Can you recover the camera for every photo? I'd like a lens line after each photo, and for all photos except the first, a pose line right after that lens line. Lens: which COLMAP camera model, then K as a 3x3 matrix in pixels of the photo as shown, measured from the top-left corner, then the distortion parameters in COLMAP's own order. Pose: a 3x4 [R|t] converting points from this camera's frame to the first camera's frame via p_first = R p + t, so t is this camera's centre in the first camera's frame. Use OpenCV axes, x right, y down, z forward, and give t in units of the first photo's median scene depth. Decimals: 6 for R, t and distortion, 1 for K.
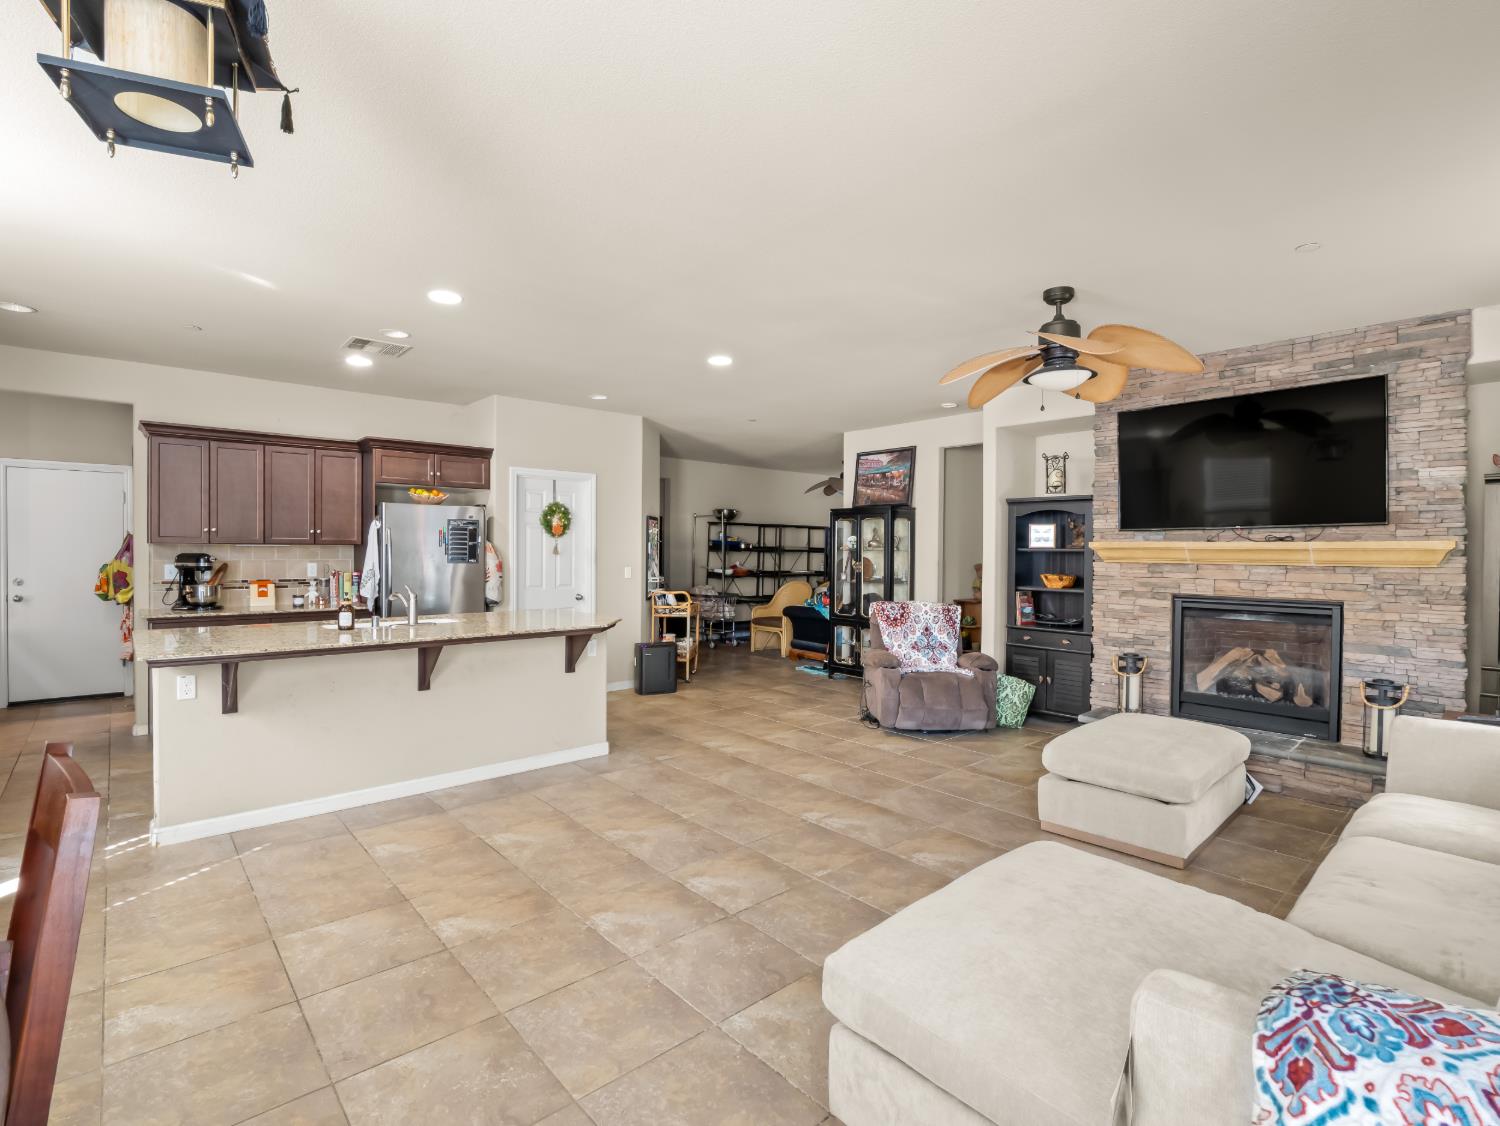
lens RADIAL K [[716.2, 0, 740.9], [0, 716.2, 548.1], [0, 0, 1]] dist [0.000254, -0.000104]
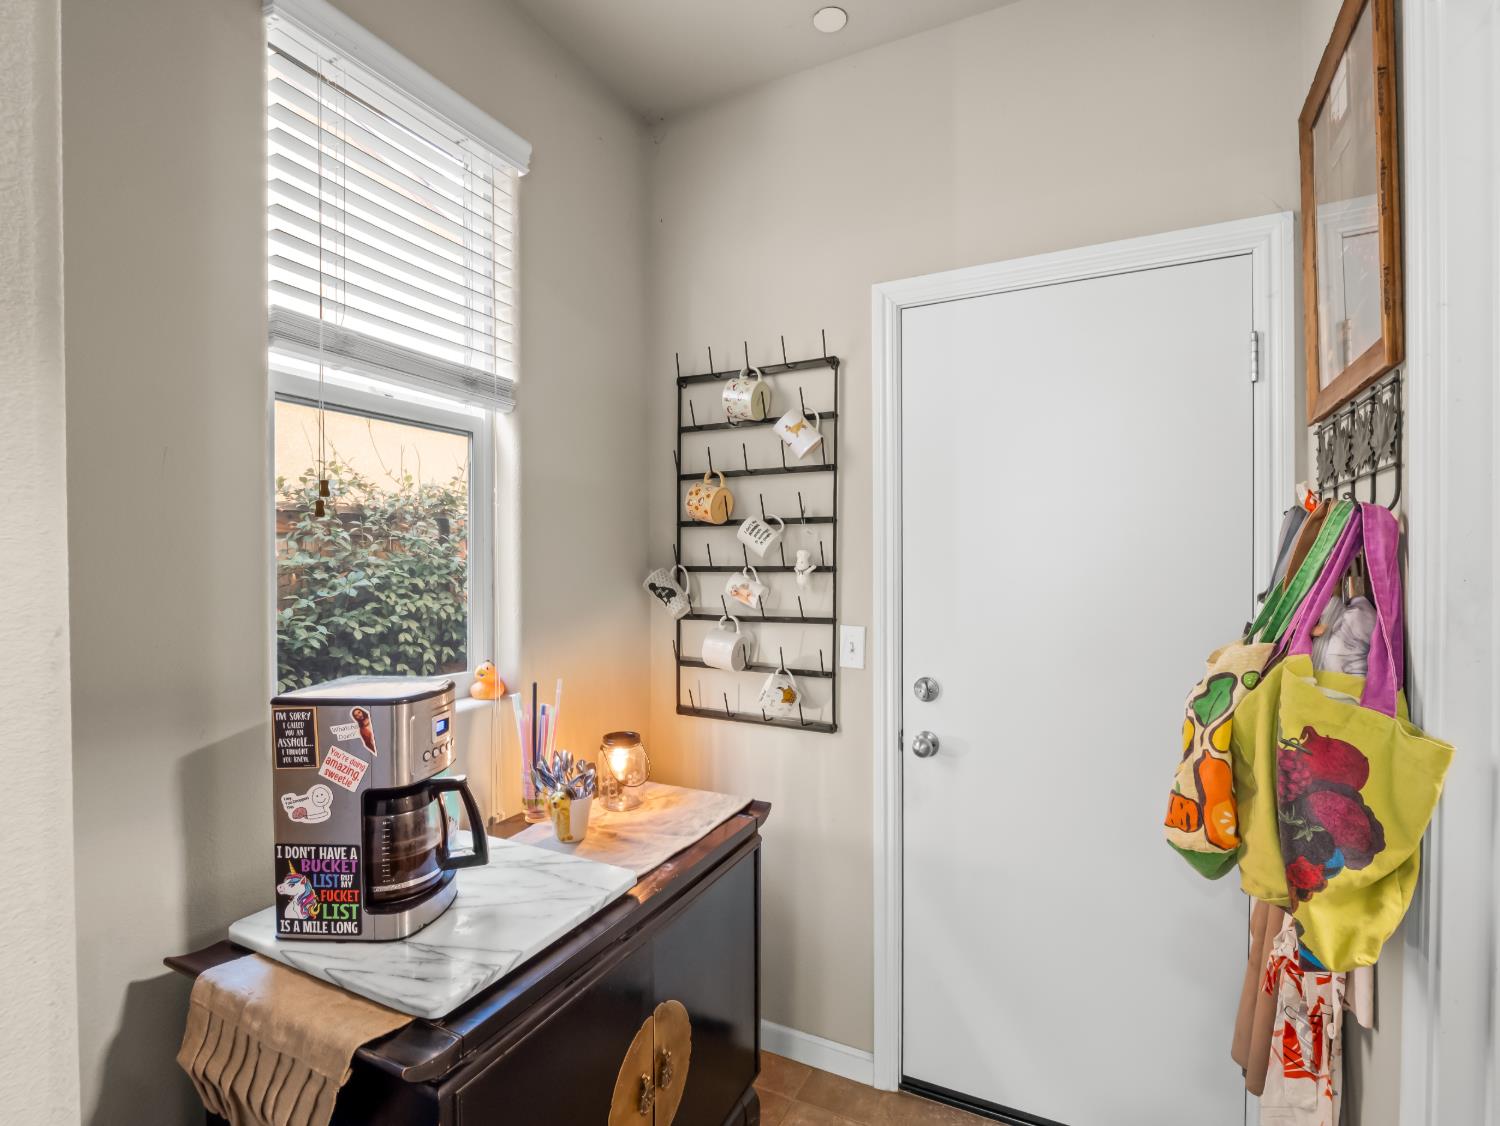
lens RADIAL K [[720.7, 0, 746.7], [0, 720.7, 563.2], [0, 0, 1]] dist [-0.014909, -0.001670]
pose [[0.372601, -0.015671, -0.927859, -1.006829], [0.010415, 0.999865, -0.012705, -0.002952], [0.927933, -0.004930, 0.372714, 1.088012]]
